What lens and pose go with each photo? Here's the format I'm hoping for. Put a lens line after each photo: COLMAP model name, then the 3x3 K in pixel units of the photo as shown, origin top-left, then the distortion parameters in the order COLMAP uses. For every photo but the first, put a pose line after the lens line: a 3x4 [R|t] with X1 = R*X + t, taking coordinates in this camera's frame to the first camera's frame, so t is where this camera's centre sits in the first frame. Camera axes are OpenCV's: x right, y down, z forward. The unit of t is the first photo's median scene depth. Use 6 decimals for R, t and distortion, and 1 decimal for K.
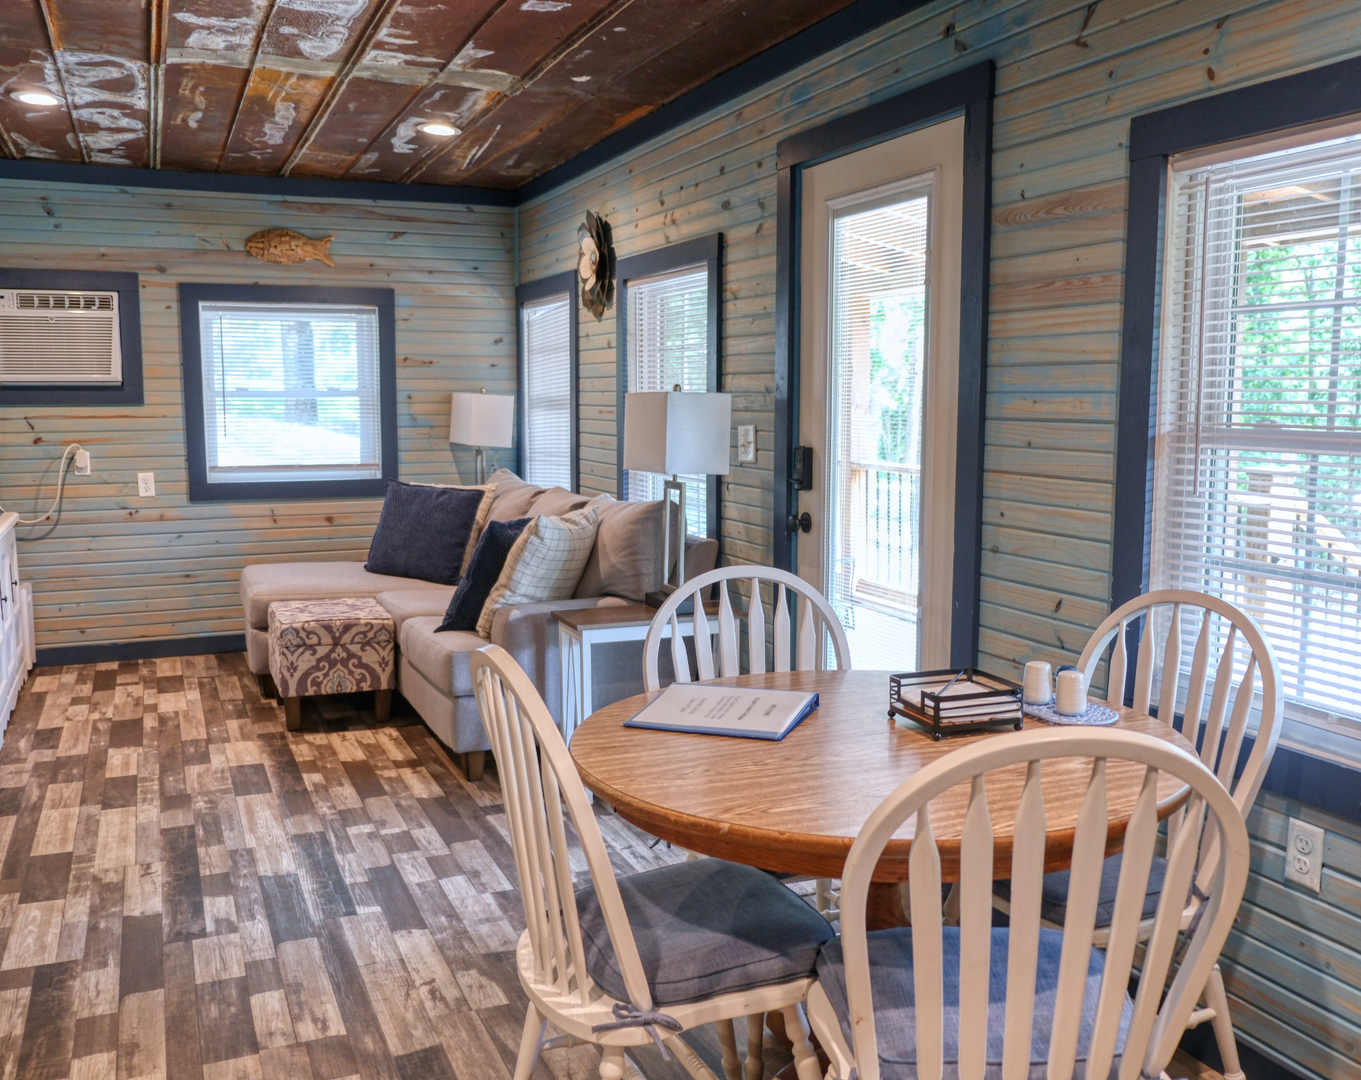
lens RADIAL K [[1251.9, 0, 680.5], [0, 1251.9, 540.0], [0, 0, 1]] dist [-0.031652, 0.008320]
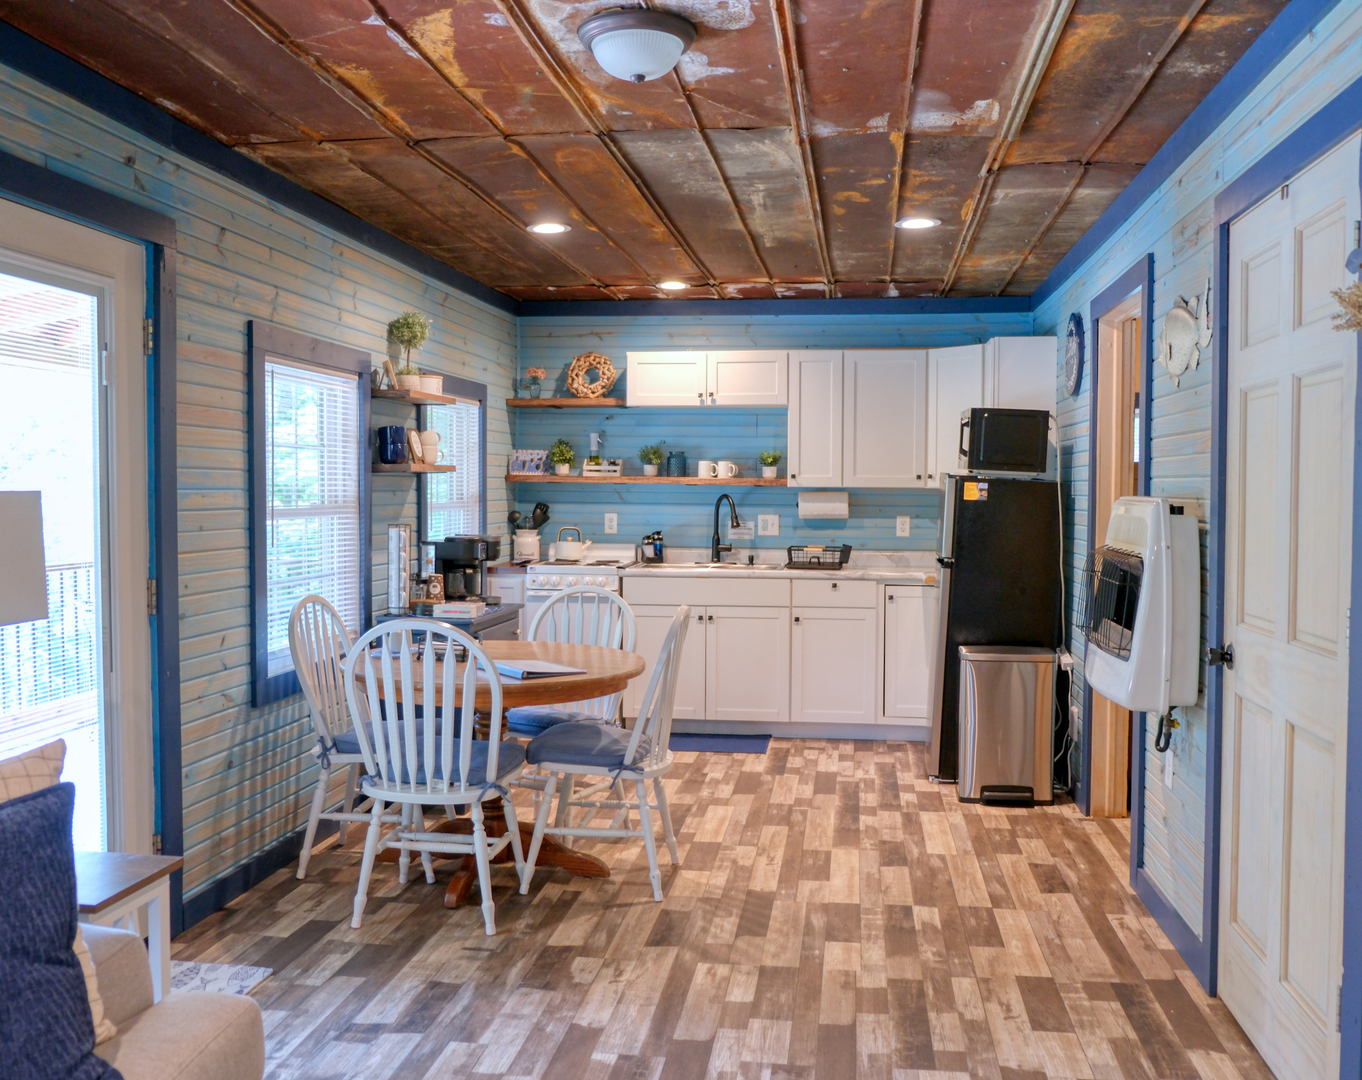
lens RADIAL K [[1252.8, 0, 681.0], [0, 1252.8, 540.0], [0, 0, 1]] dist [-0.031652, 0.008320]
pose [[-0.858331, -0.029169, 0.512267, -0.847116], [0.051319, 0.988496, 0.142274, -0.229787], [-0.510524, 0.148407, -0.846960, 1.893799]]
